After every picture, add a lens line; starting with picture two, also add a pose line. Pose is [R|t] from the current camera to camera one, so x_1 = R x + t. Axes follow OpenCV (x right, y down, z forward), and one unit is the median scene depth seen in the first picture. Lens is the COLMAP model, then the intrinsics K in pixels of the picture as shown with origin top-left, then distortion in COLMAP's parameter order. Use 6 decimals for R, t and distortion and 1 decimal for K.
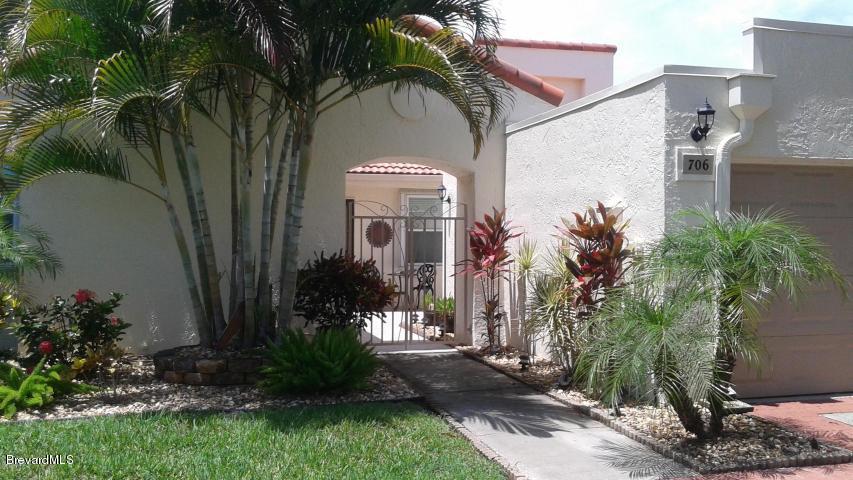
lens RADIAL K [[802.9, 0, 413.9], [0, 802.9, 236.7], [0, 0, 1]] dist [0.113609, -0.269304]
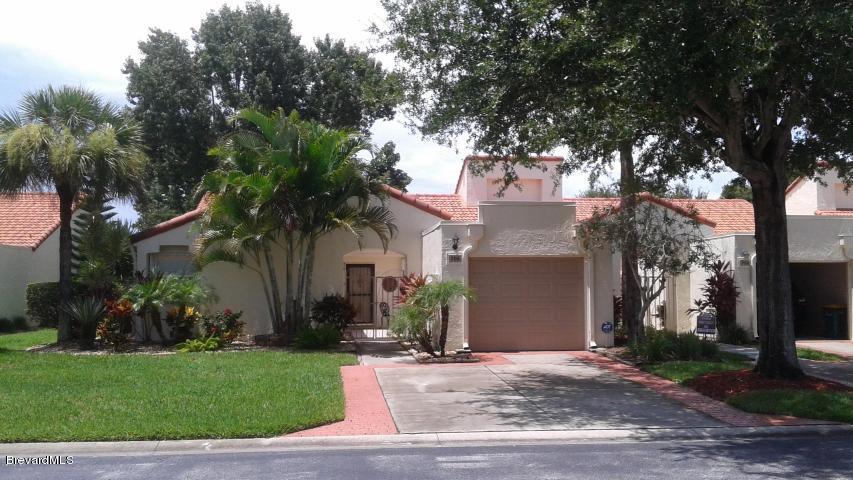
lens RADIAL K [[802.9, 0, 413.9], [0, 802.9, 236.7], [0, 0, 1]] dist [0.113609, -0.269304]
pose [[0.989011, -0.013668, -0.147211, 0.552435], [0.004822, 0.998170, -0.060279, -0.003894], [0.147766, 0.058907, 0.987267, -1.443911]]
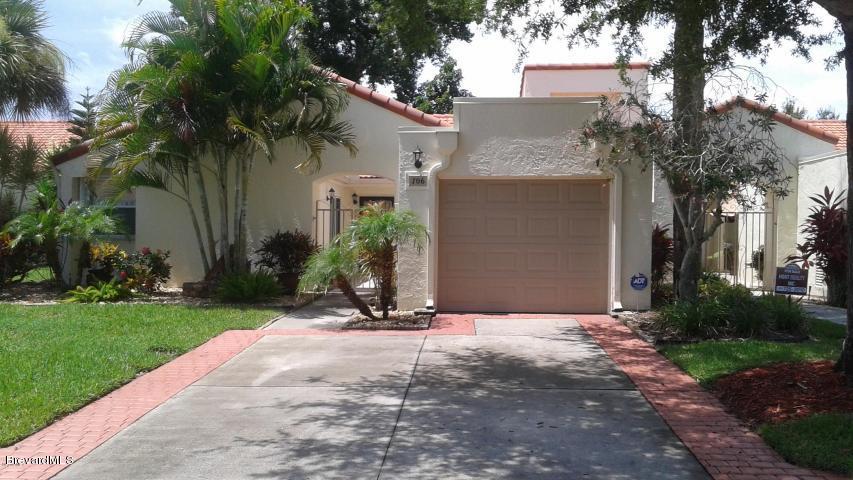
lens RADIAL K [[802.9, 0, 413.9], [0, 802.9, 236.7], [0, 0, 1]] dist [0.113609, -0.269304]
pose [[0.950604, 0.007220, -0.310321, 0.834894], [-0.004515, 0.999945, 0.009432, 0.018703], [0.310372, -0.007565, 0.950585, -0.673034]]
